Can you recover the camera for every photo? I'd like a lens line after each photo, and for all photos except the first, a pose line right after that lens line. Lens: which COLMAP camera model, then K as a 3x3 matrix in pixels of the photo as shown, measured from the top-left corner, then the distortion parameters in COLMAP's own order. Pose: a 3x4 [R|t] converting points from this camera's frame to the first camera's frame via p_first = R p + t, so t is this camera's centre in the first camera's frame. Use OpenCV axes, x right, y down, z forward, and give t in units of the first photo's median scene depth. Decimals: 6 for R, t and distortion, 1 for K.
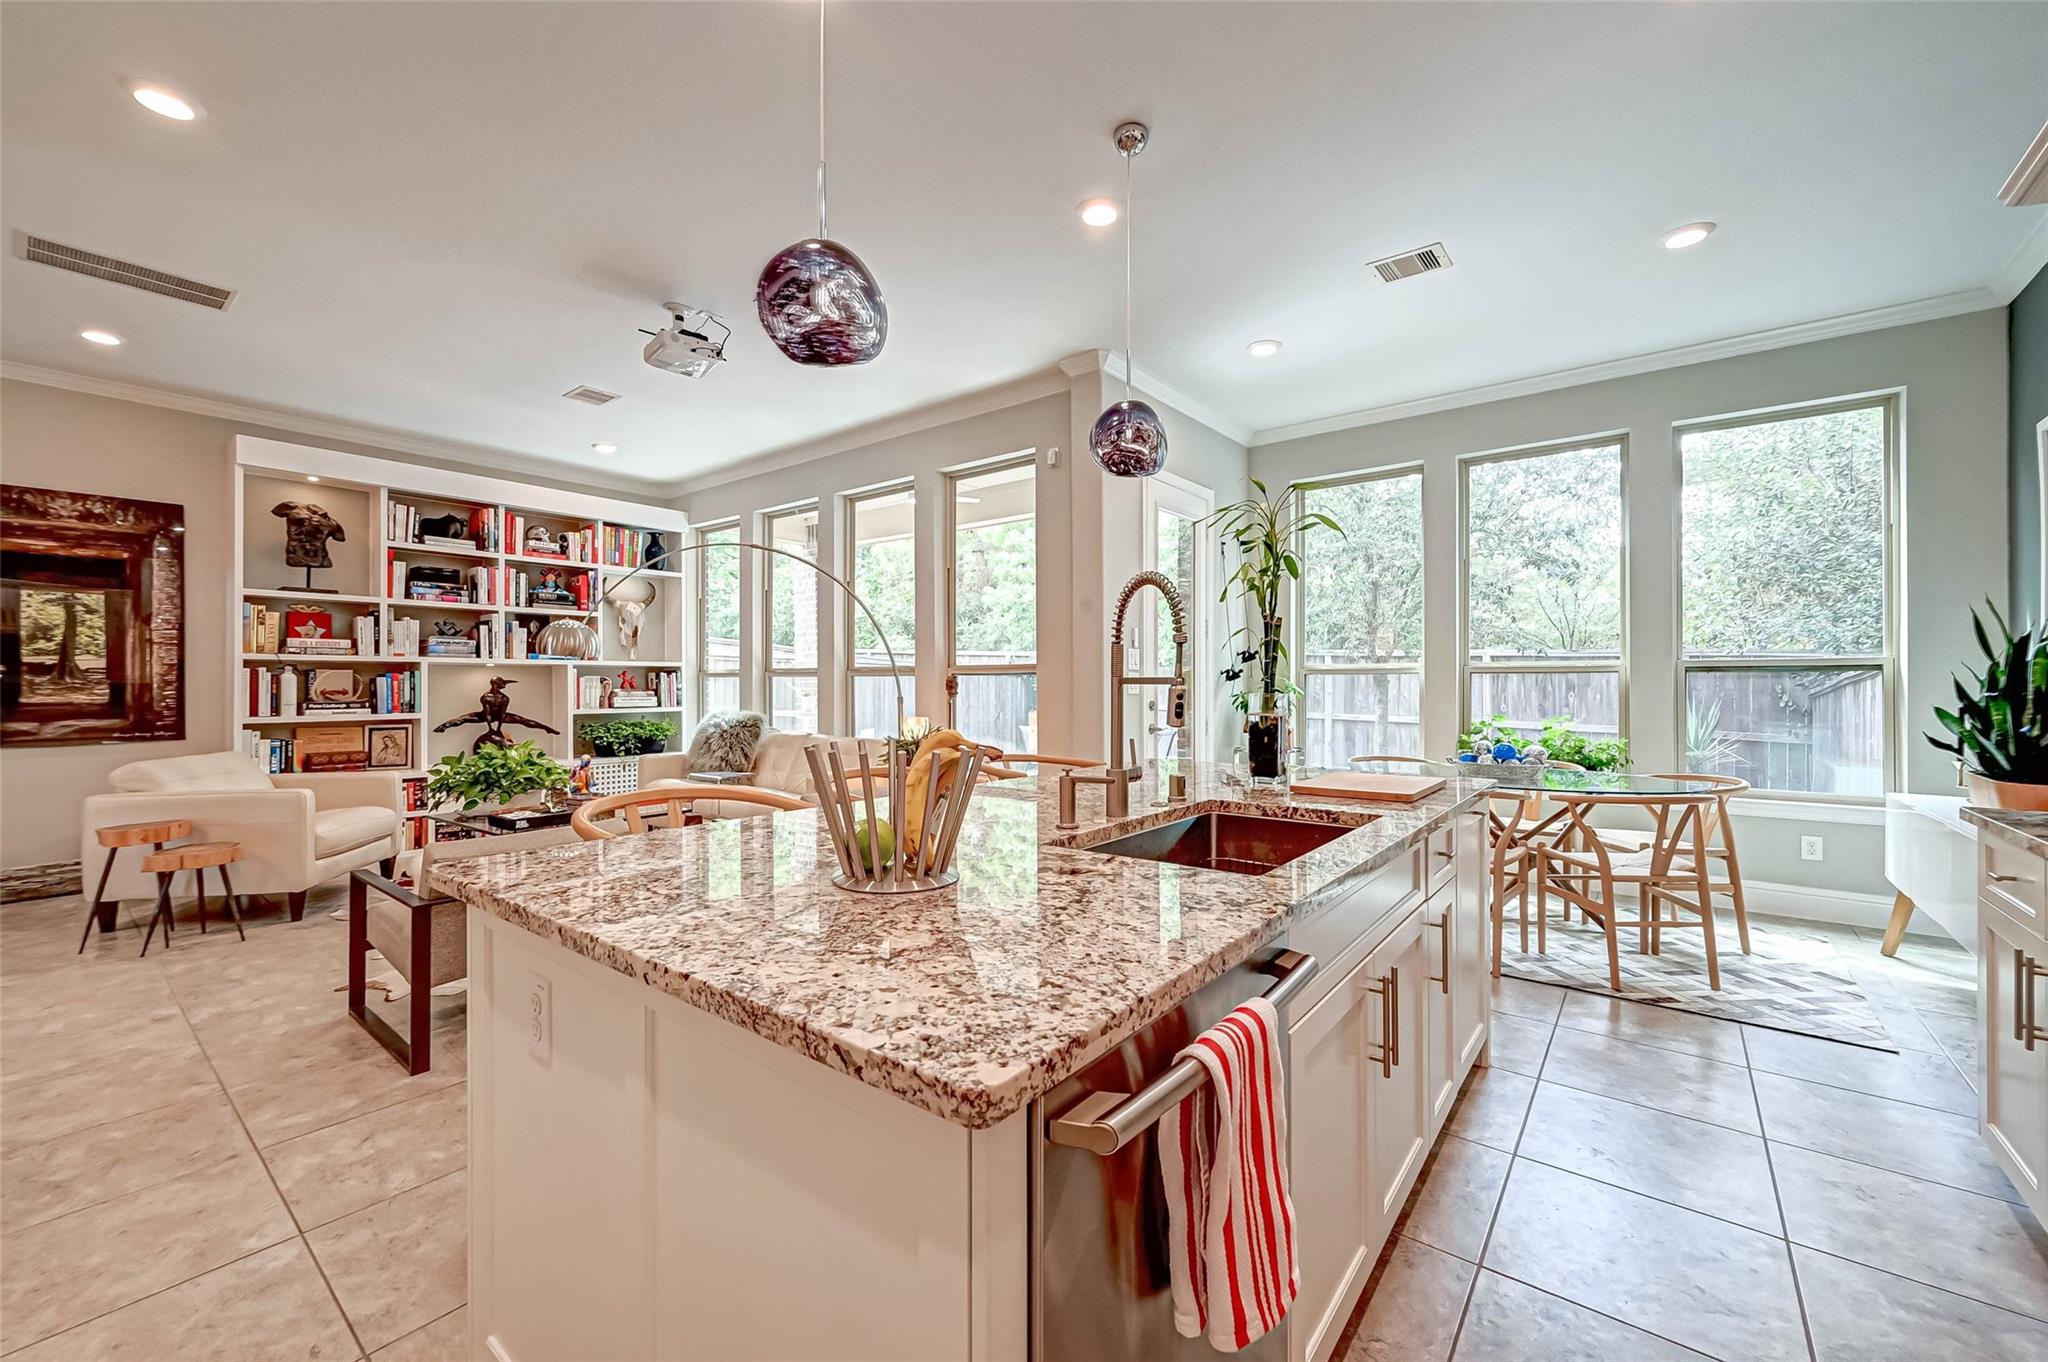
lens RADIAL K [[819.3, 0, 1010.1], [0, 819.3, 683.4], [0, 0, 1]] dist [-0.002308, 0.000427]
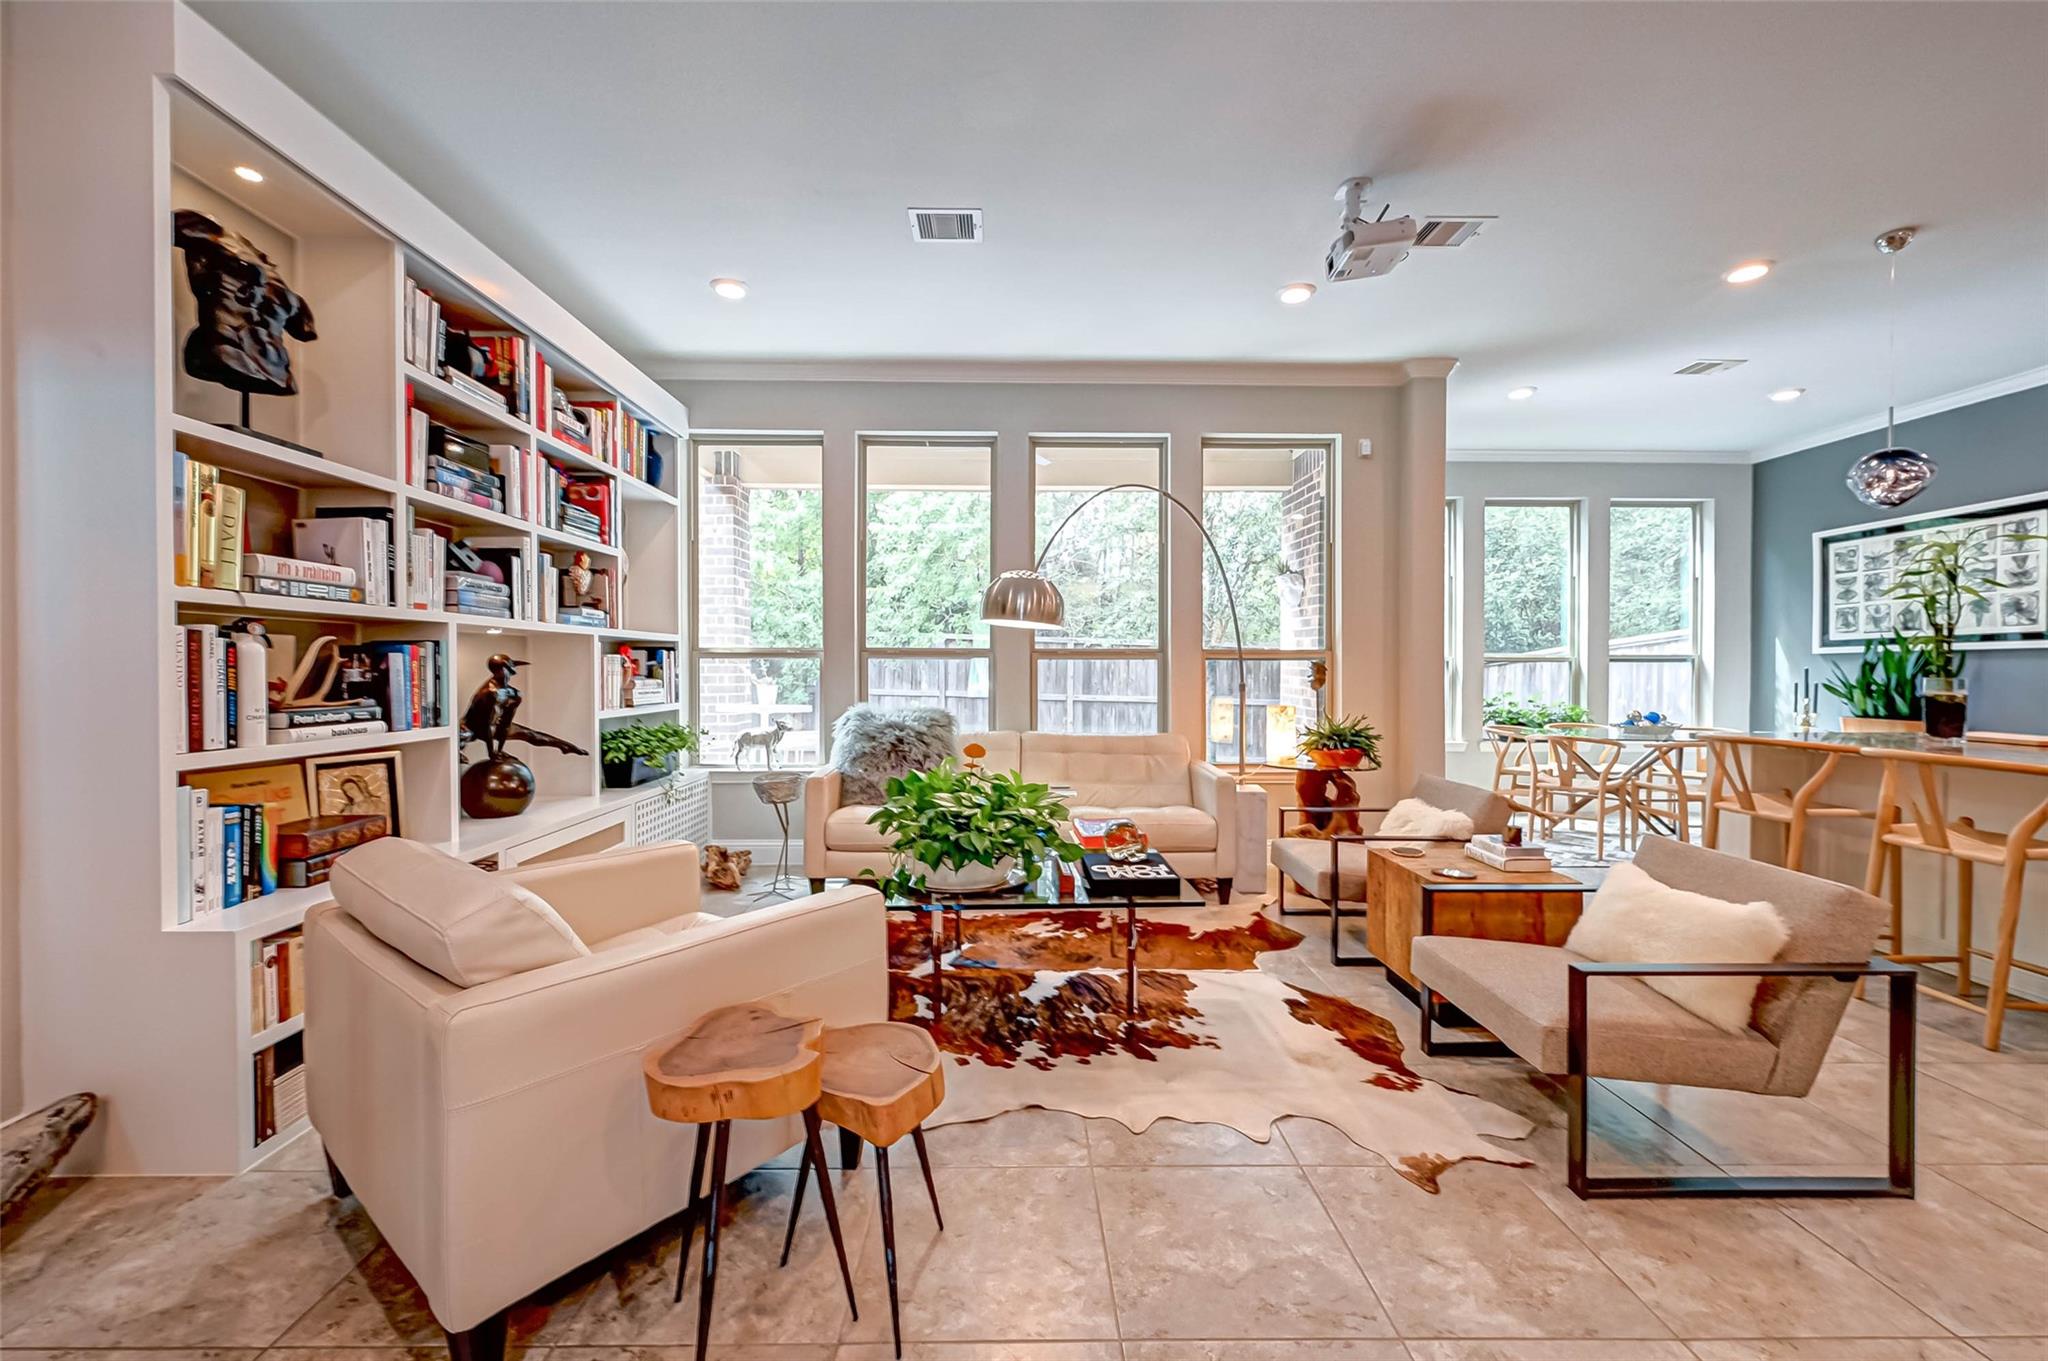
lens RADIAL K [[819.3, 0, 1014.4], [0, 819.3, 677.1], [0, 0, 1]] dist [-0.002308, 0.000427]
pose [[0.768735, -0.005612, 0.639542, -0.884325], [-0.001825, 0.999938, 0.010968, 0.000690], [-0.639564, -0.009599, 0.768678, 0.461532]]
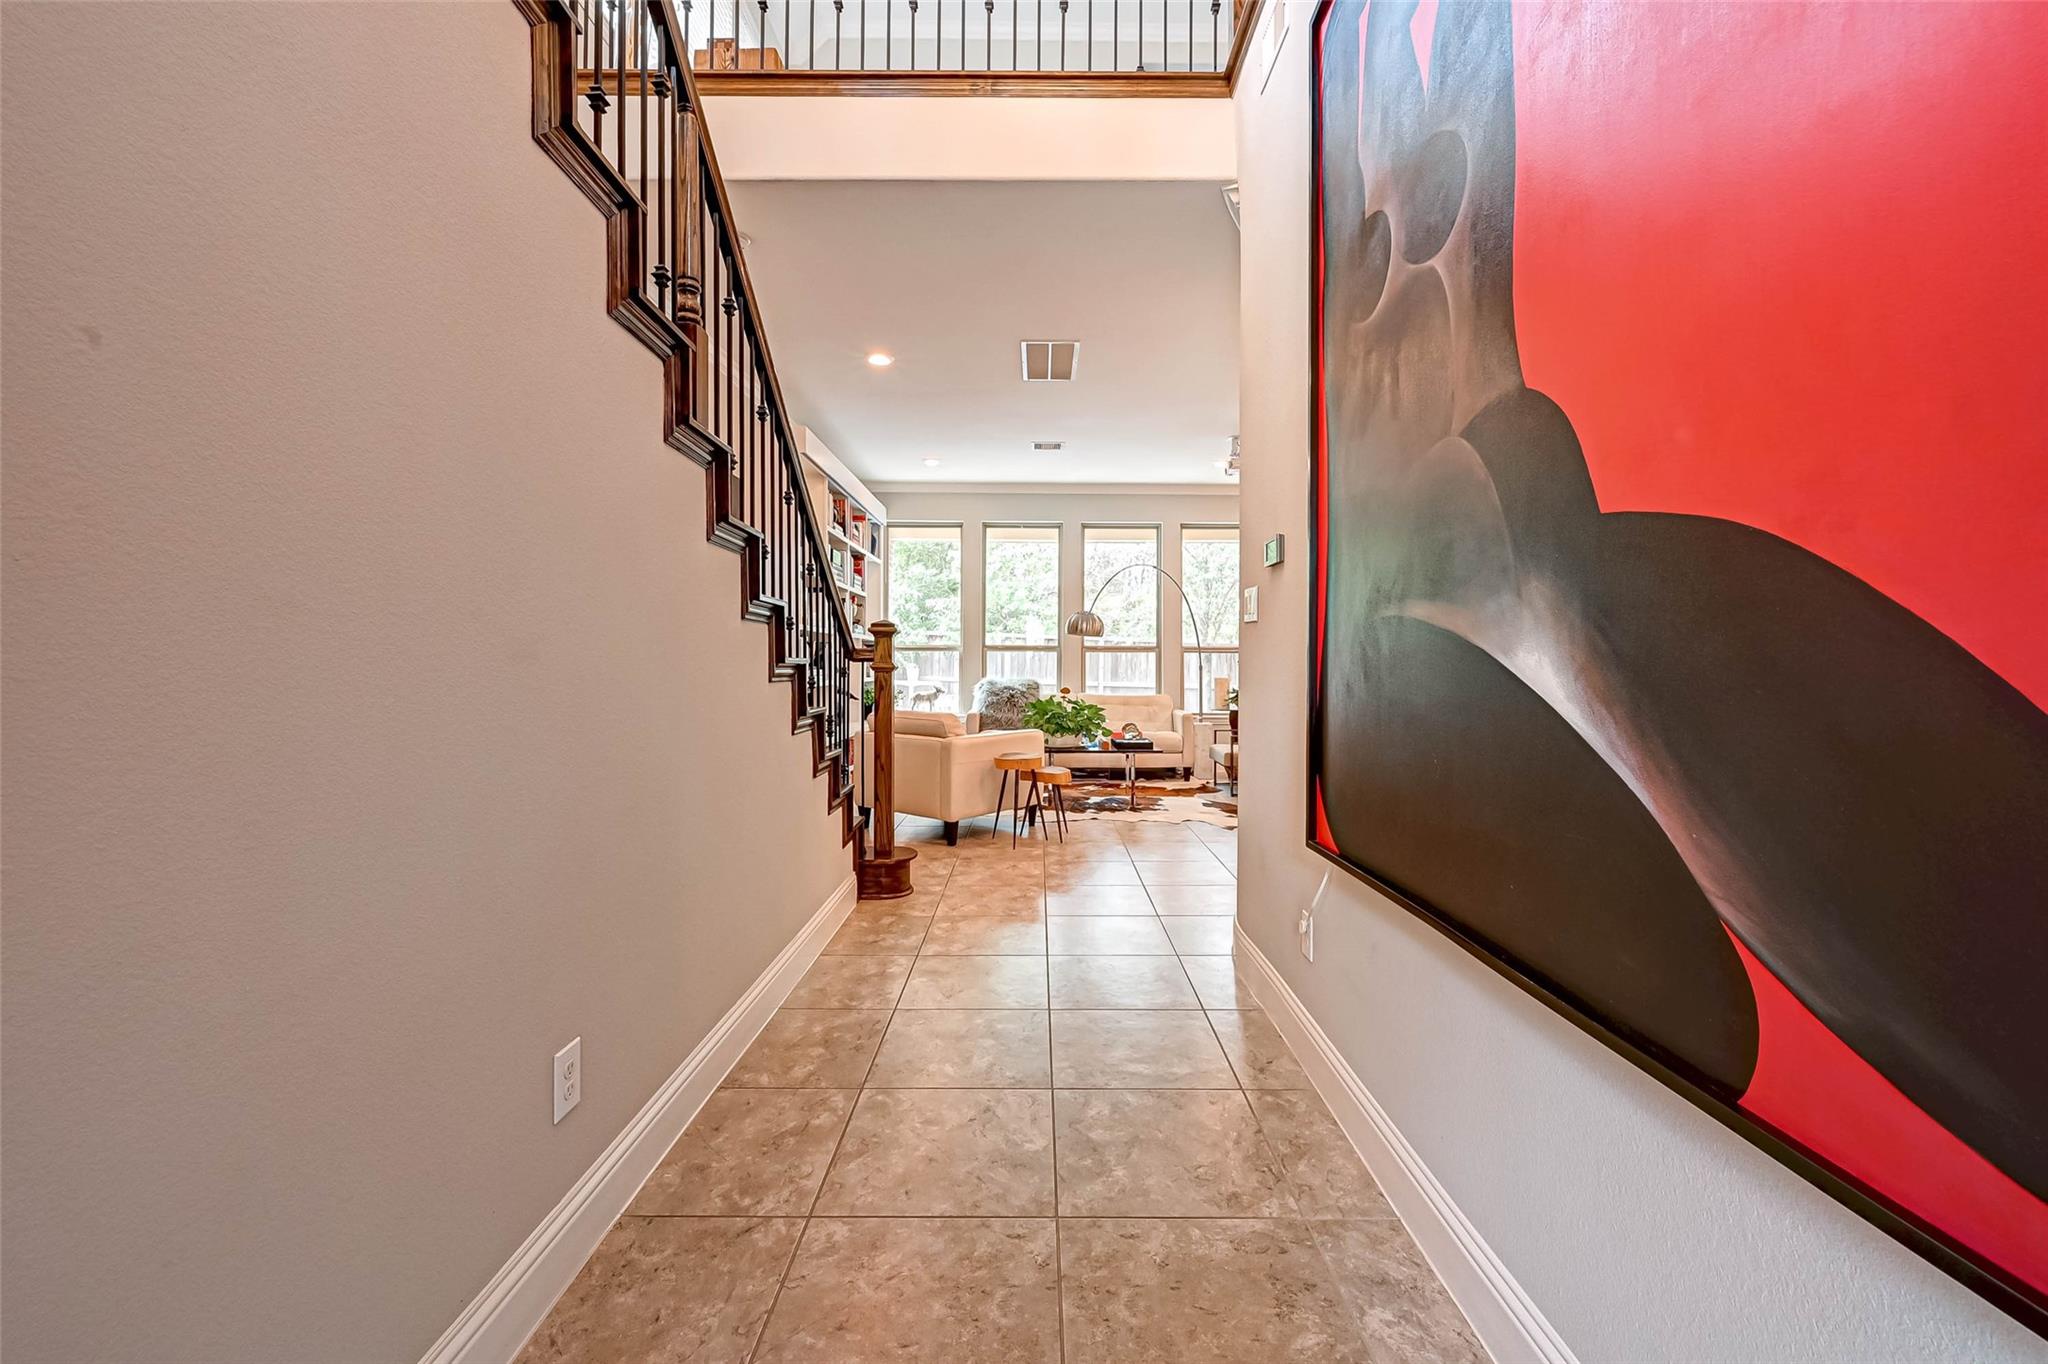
lens RADIAL K [[830.1, 0, 1029.0], [0, 830.1, 662.8], [0, 0, 1]] dist [-0.002424, 0.002281]
pose [[0.778270, 0.004678, 0.627912, -1.399084], [-0.003498, 0.999989, -0.003114, 0.018179], [-0.627920, 0.000228, 0.778278, -0.058552]]
